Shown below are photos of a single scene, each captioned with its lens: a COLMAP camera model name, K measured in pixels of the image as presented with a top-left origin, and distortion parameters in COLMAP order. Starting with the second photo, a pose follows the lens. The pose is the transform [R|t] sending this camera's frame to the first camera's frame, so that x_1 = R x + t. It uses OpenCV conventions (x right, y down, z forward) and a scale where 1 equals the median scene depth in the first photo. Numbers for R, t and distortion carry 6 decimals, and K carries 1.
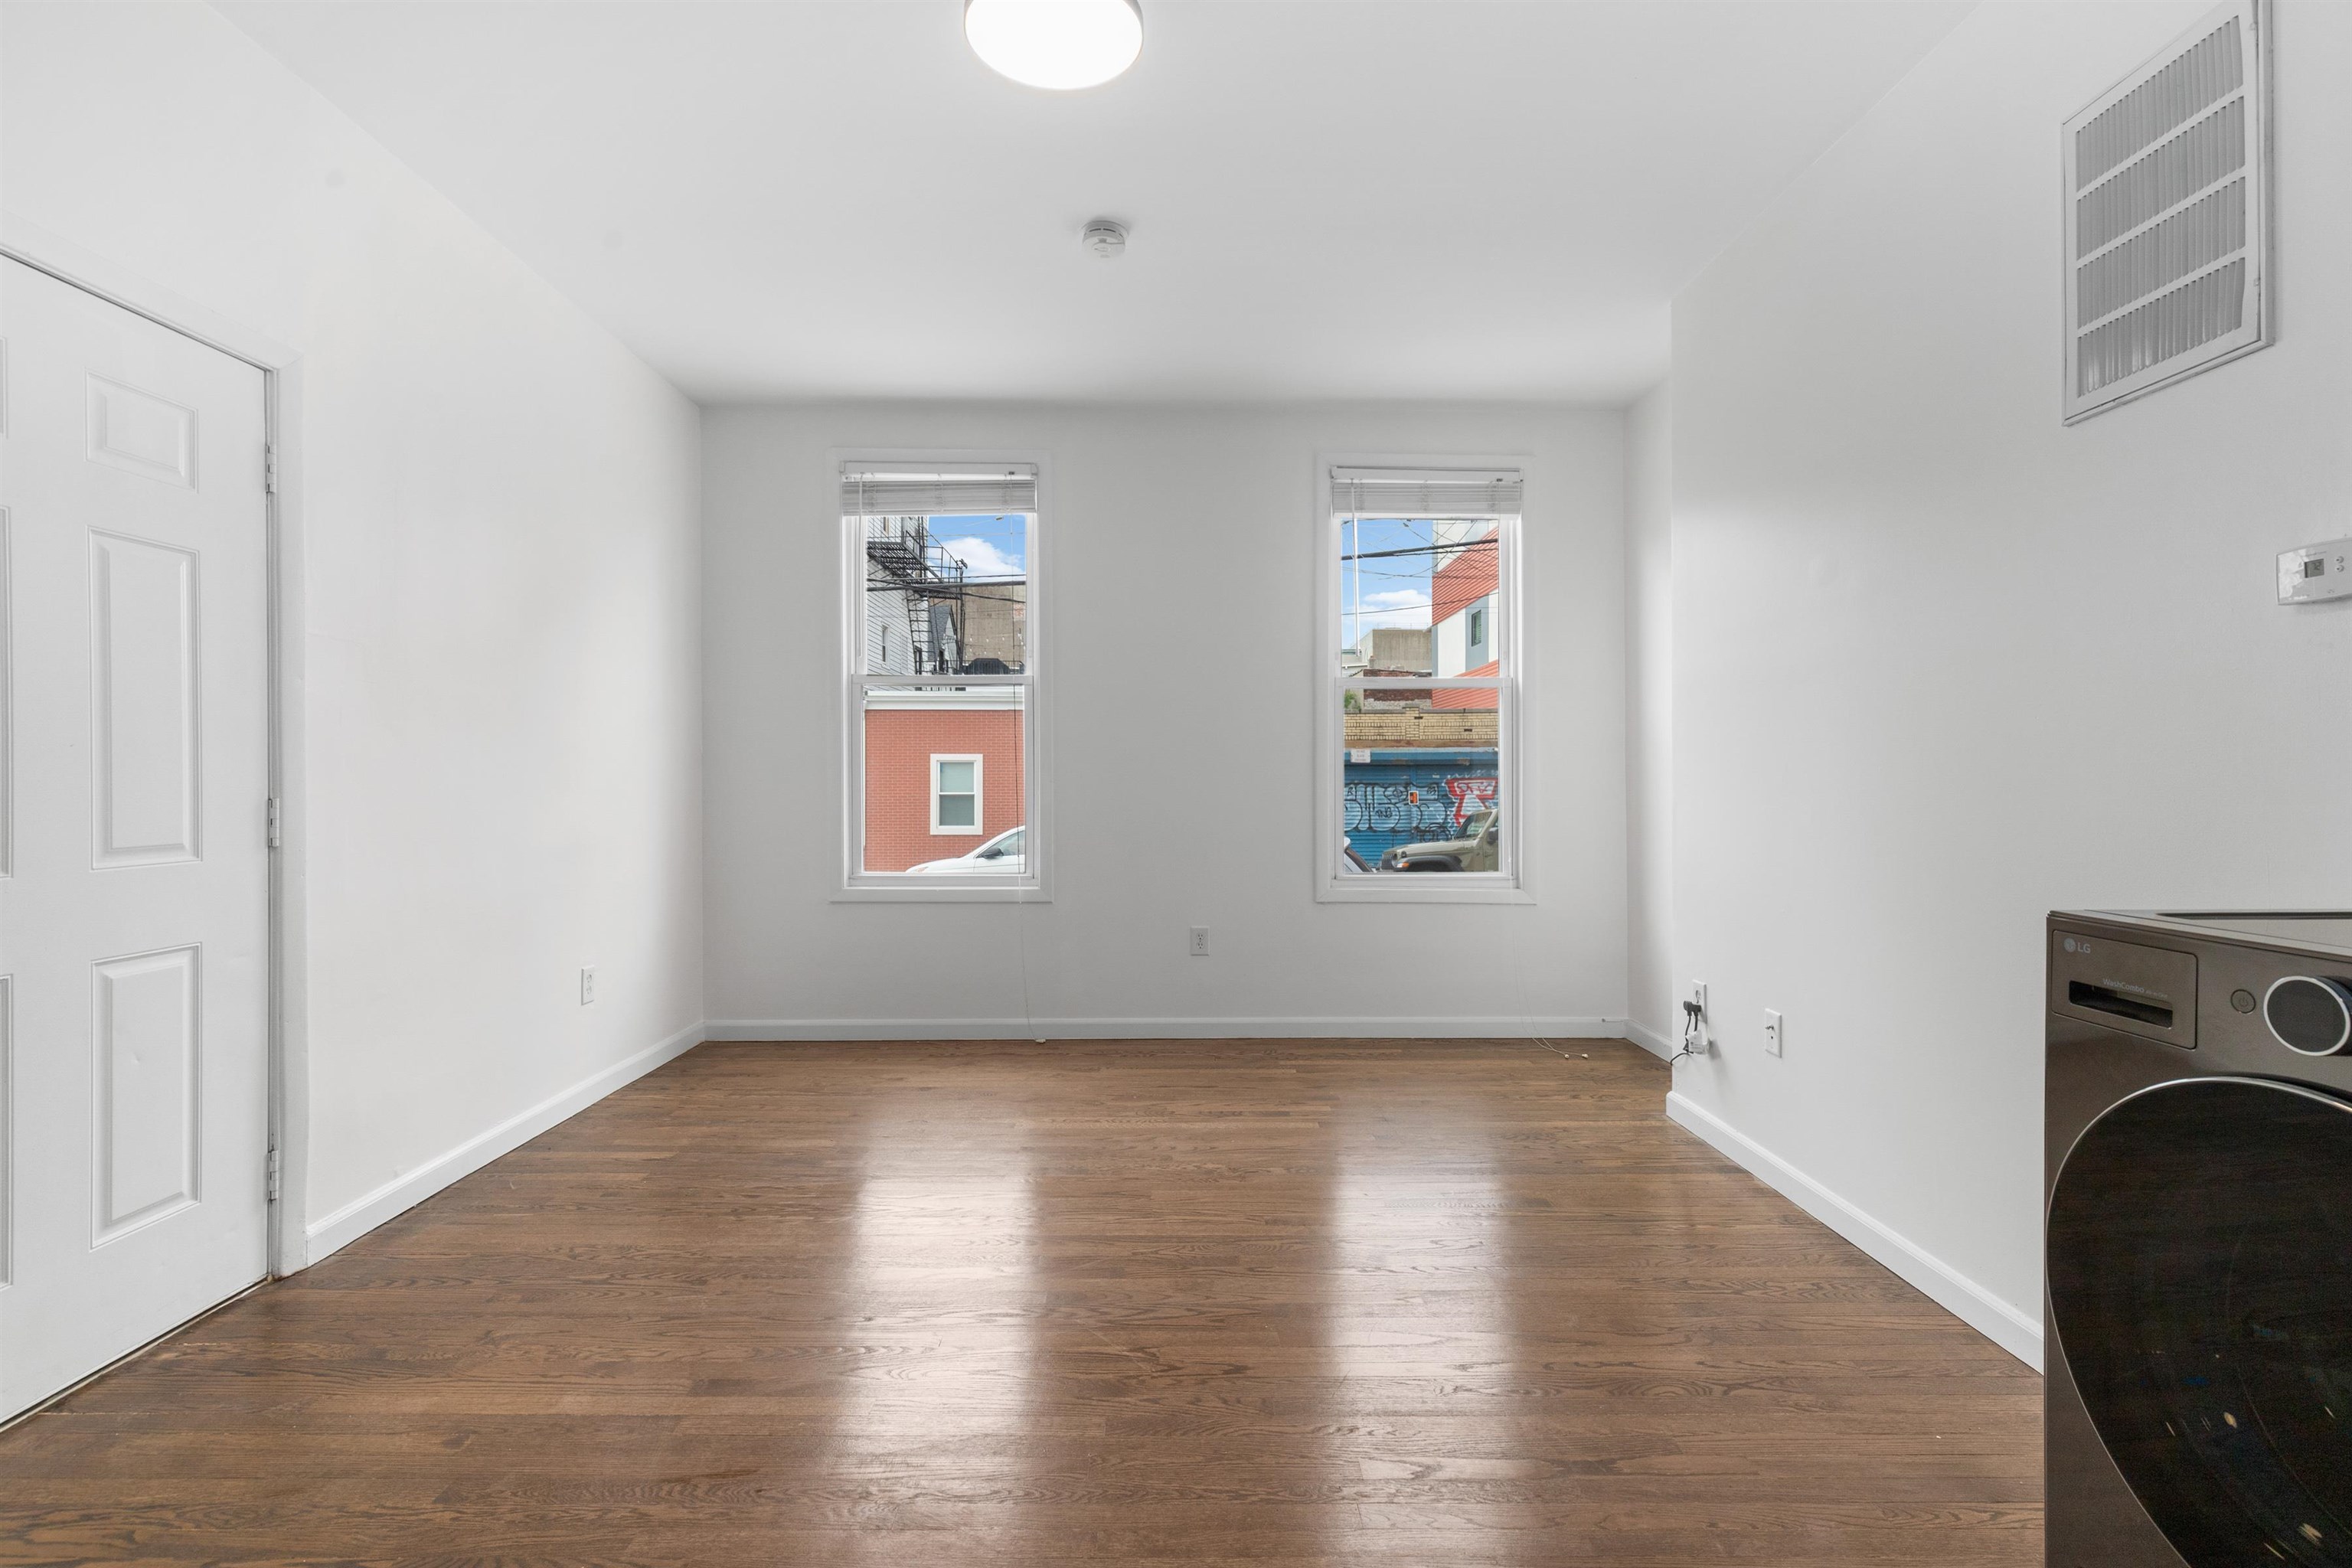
lens RADIAL K [[1061.2, 0, 1177.4], [0, 1061.2, 781.7], [0, 0, 1]] dist [0.007106, -0.000044]
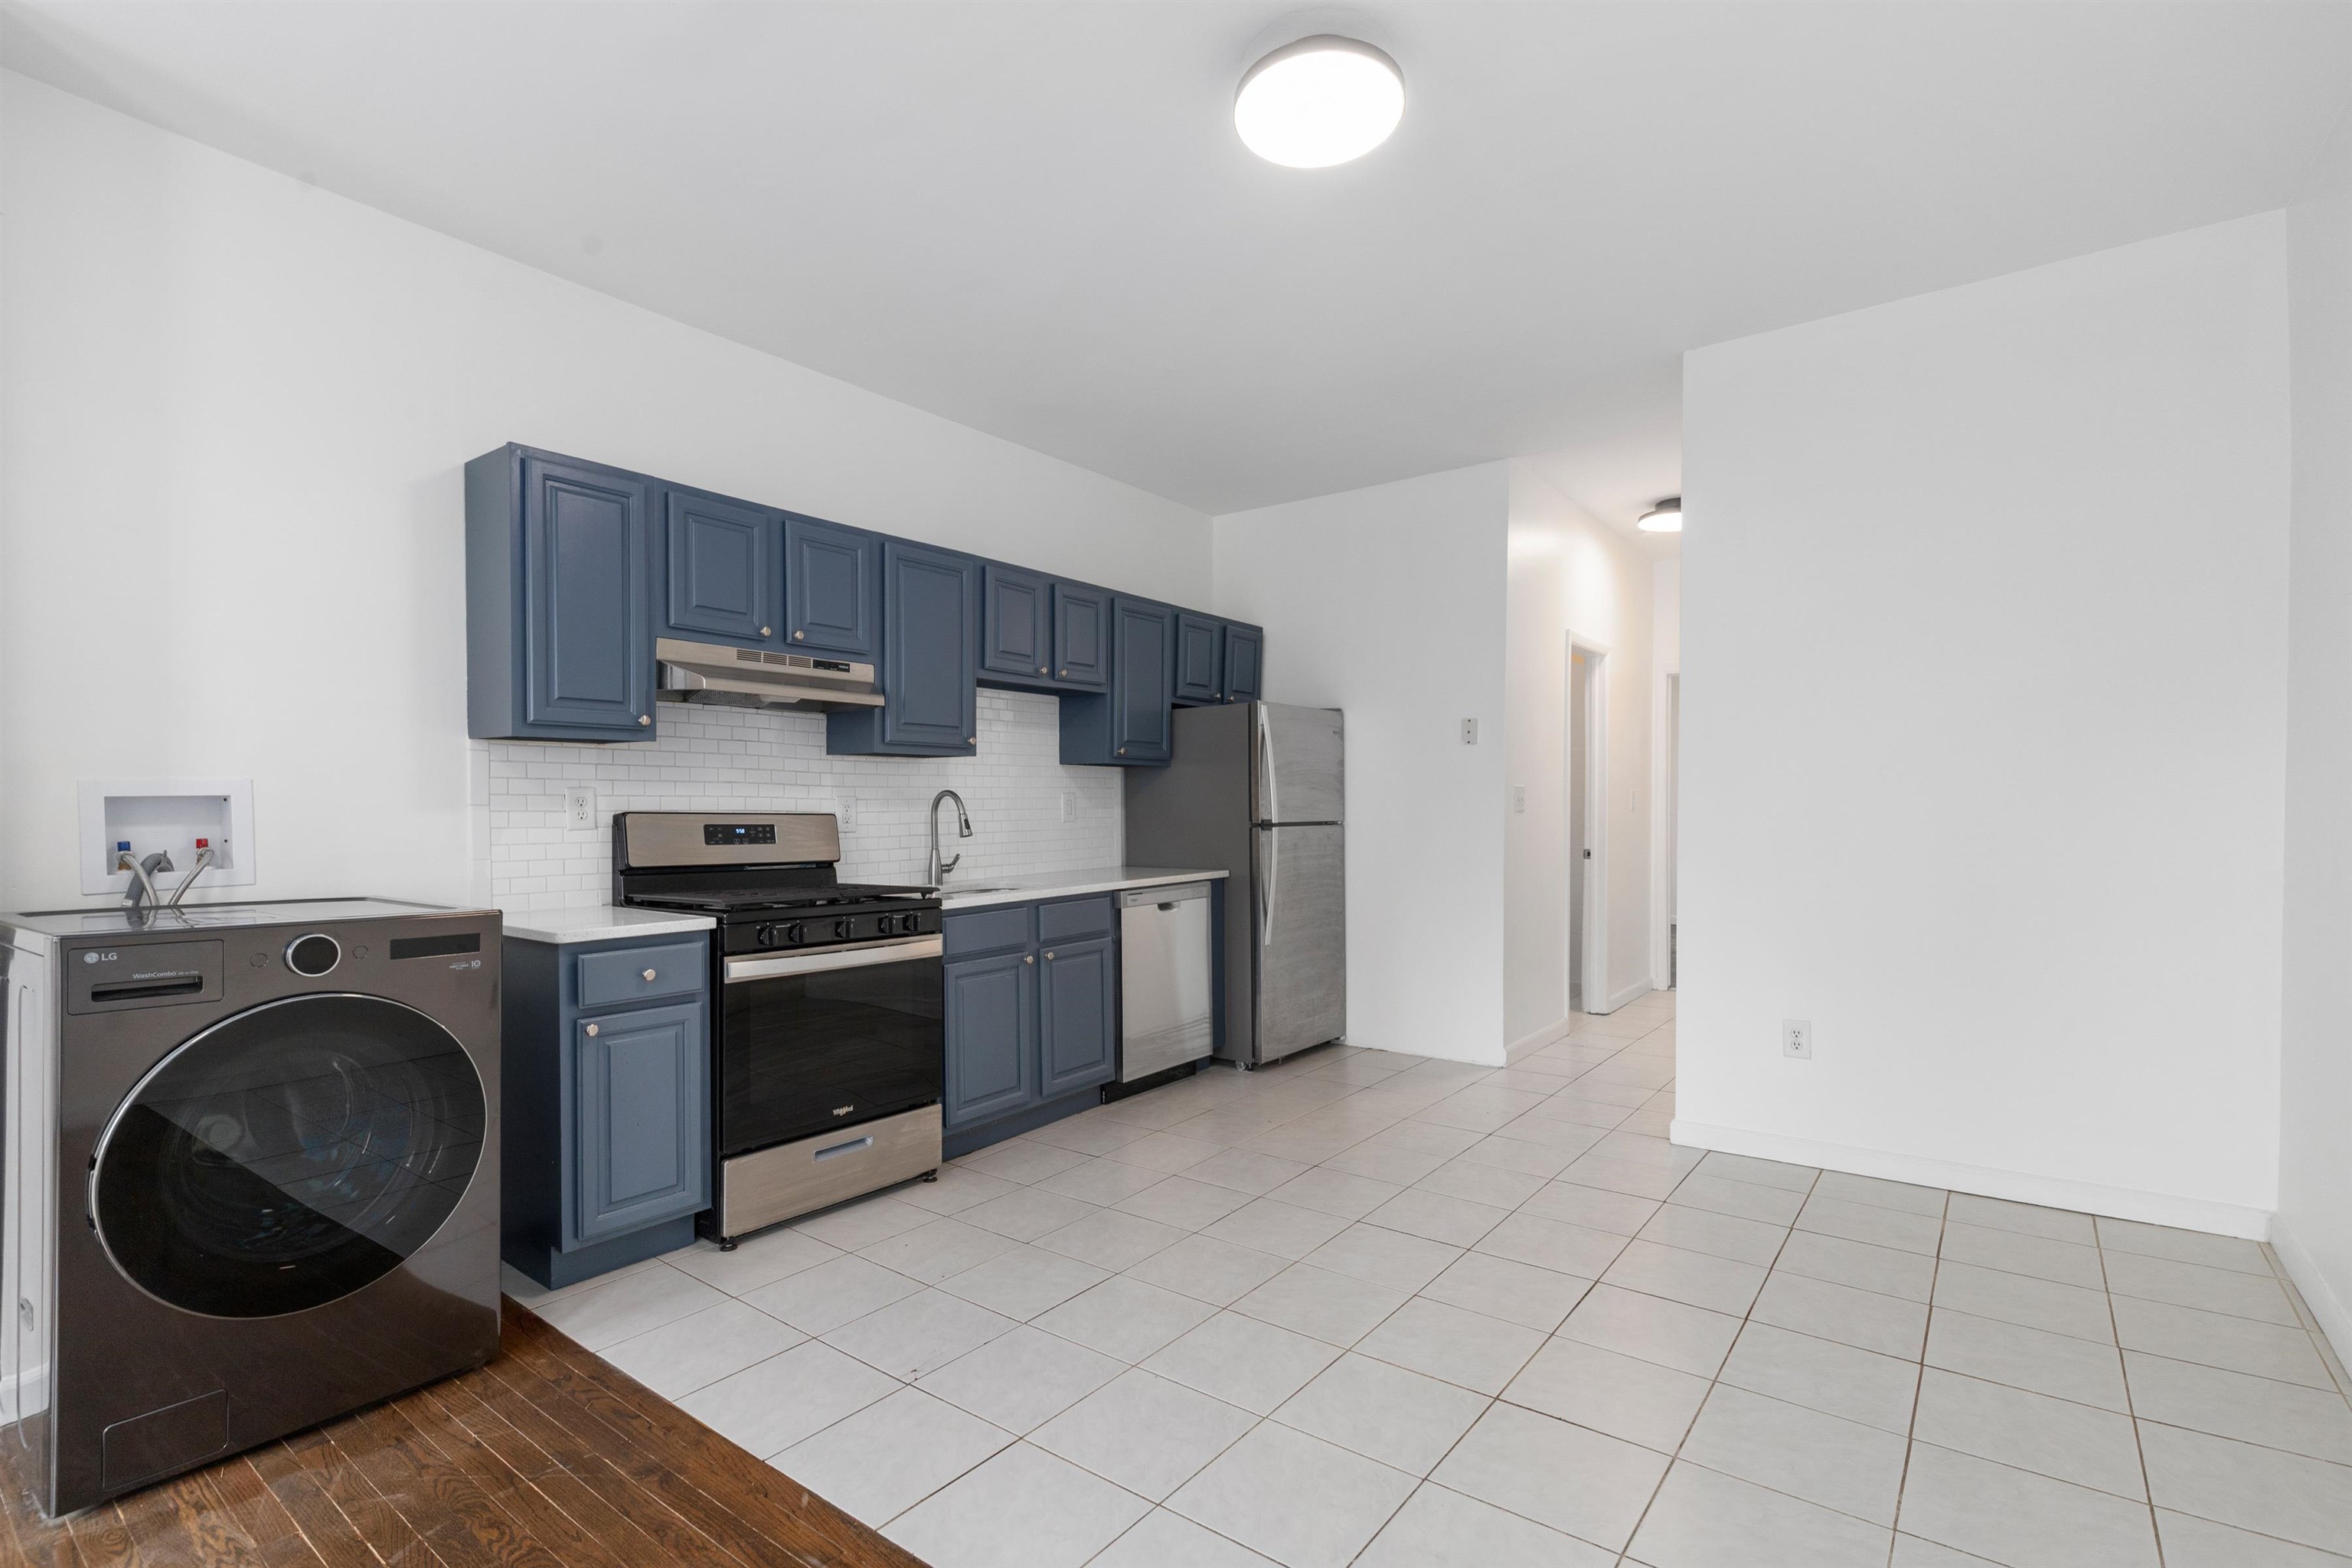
lens RADIAL K [[1080.9, 0, 1180.1], [0, 1080.9, 821.1], [0, 0, 1]] dist [0.003675, 0.000529]
pose [[-0.788313, -0.004020, 0.615262, -0.387896], [0.000216, 0.999977, 0.006810, -0.007978], [-0.615275, 0.005502, -0.788294, 0.470898]]
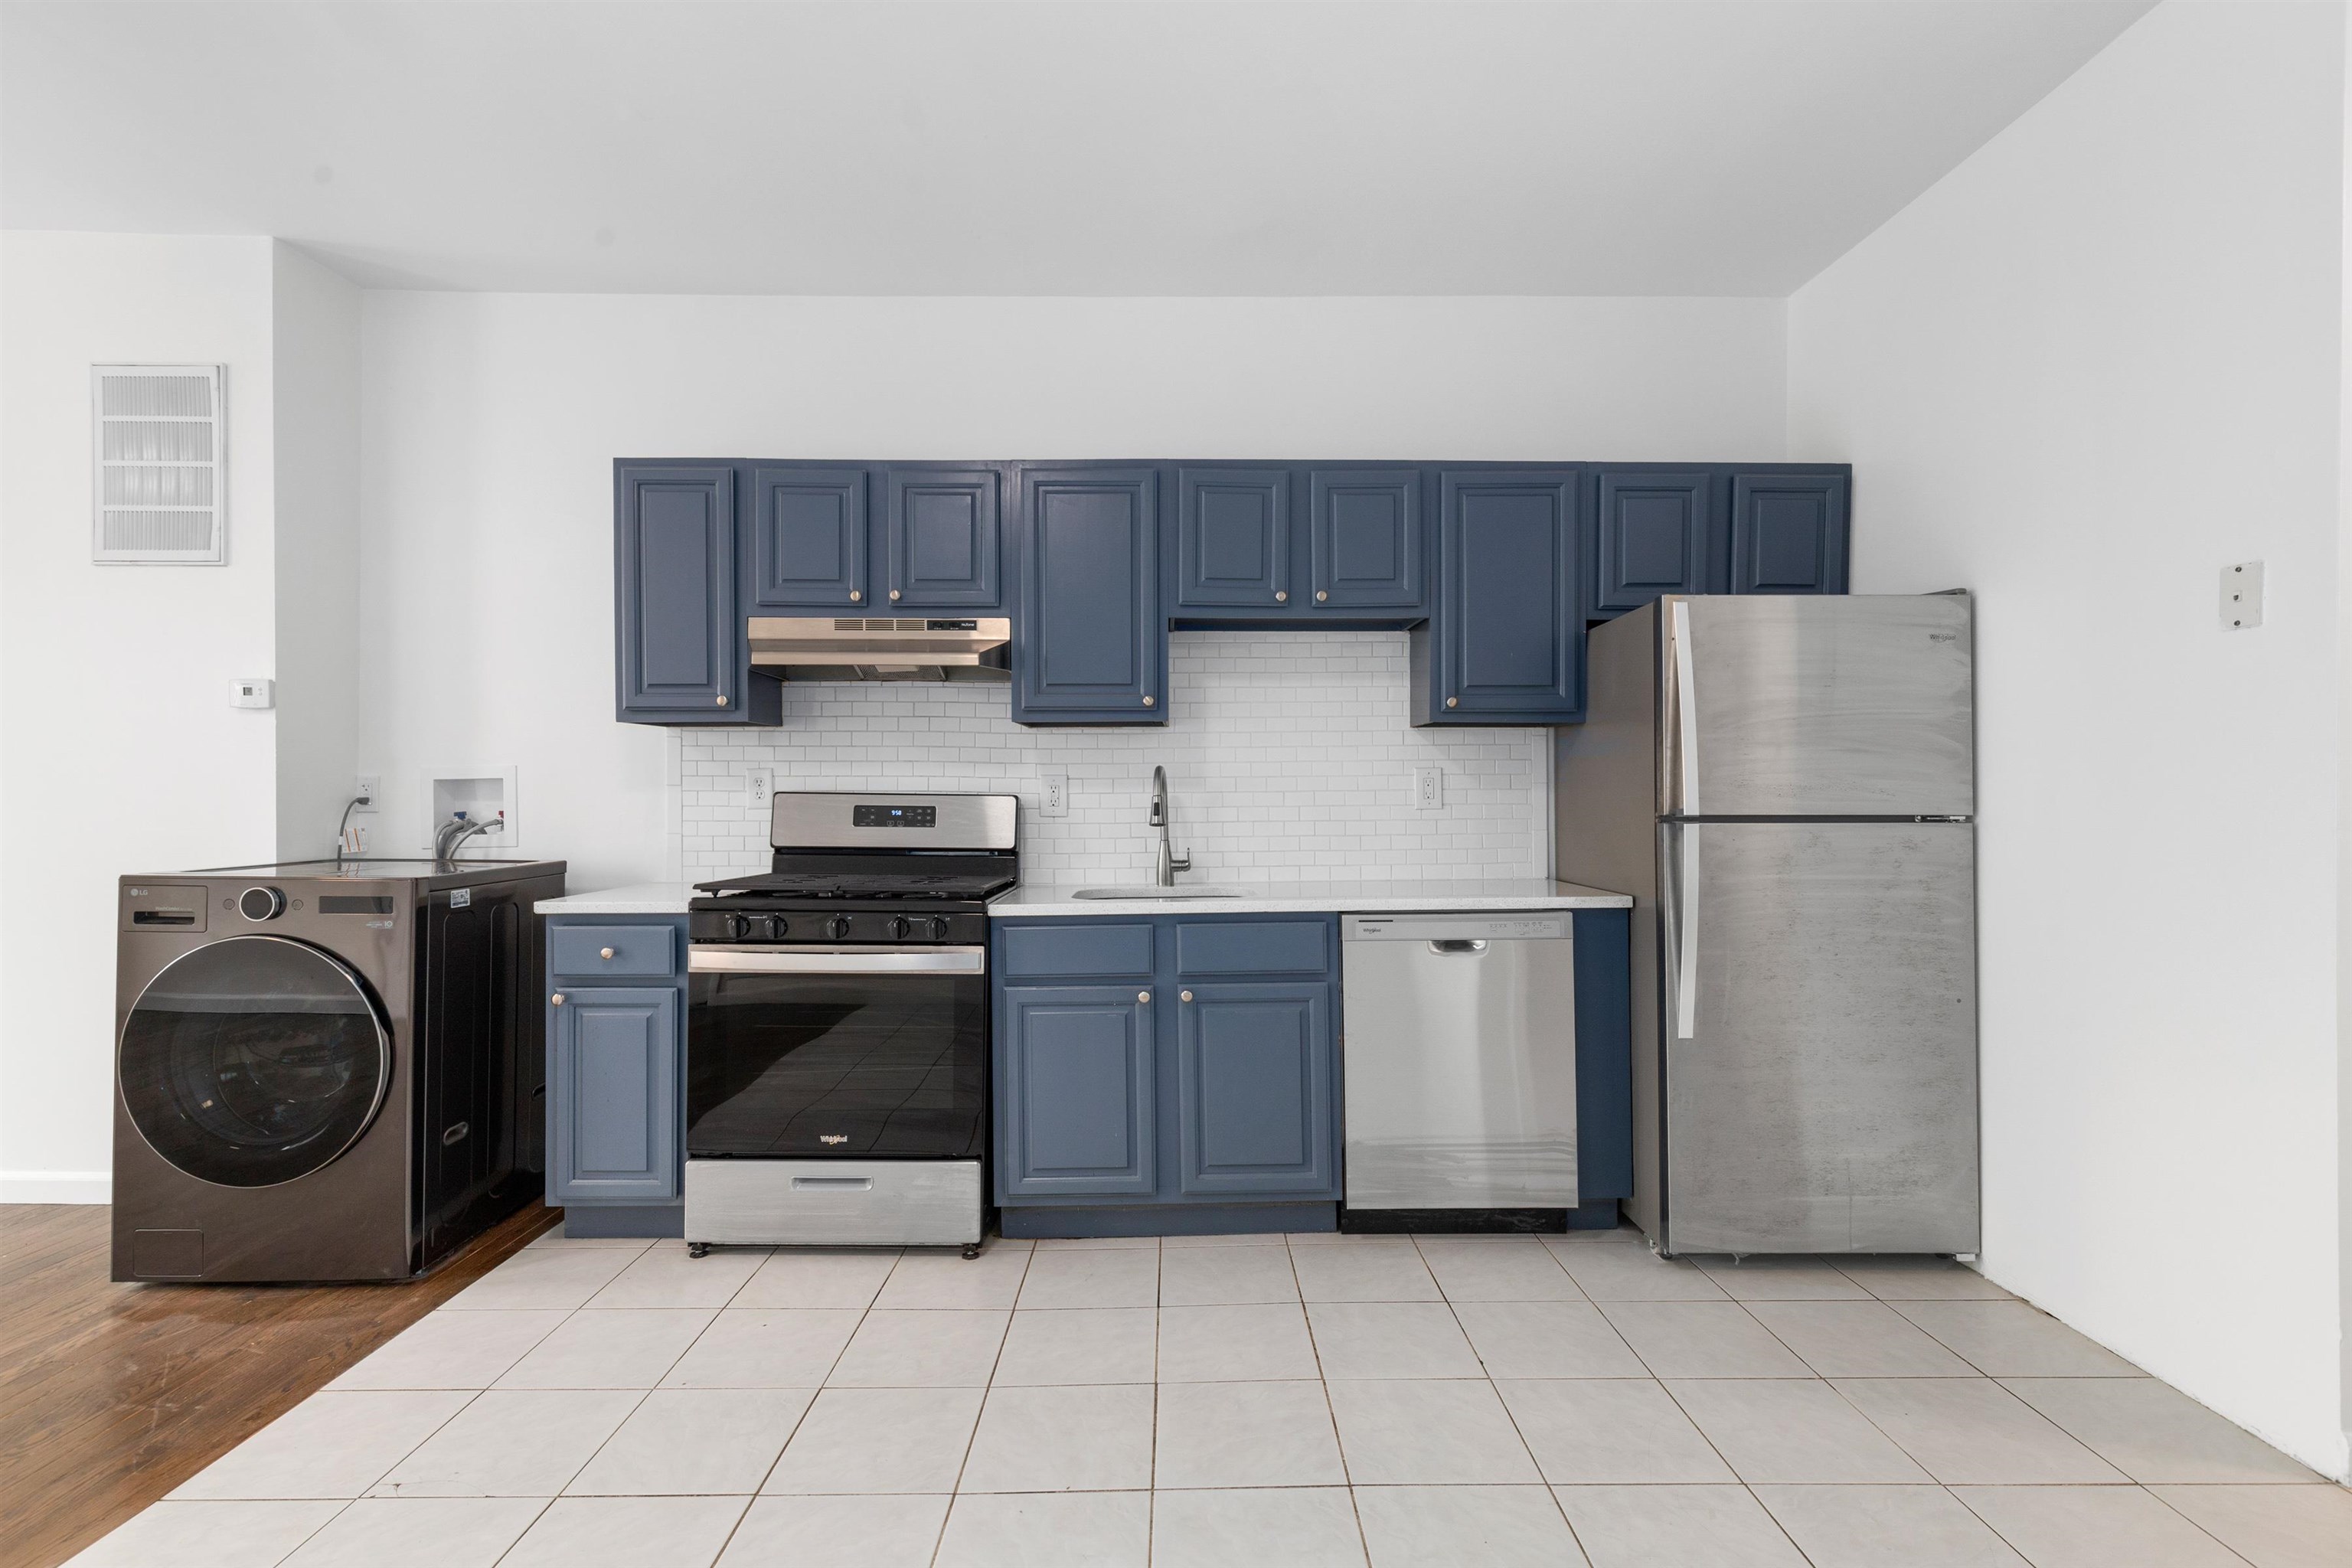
lens RADIAL K [[1071.6, 0, 1178.7], [0, 1071.6, 792.0], [0, 0, 1]] dist [0.007281, -0.000021]
pose [[0.006014, 0.003430, 0.999976, -0.381674], [-0.005857, 0.999977, -0.003395, -0.008384], [-0.999965, -0.005836, 0.006034, -0.303880]]
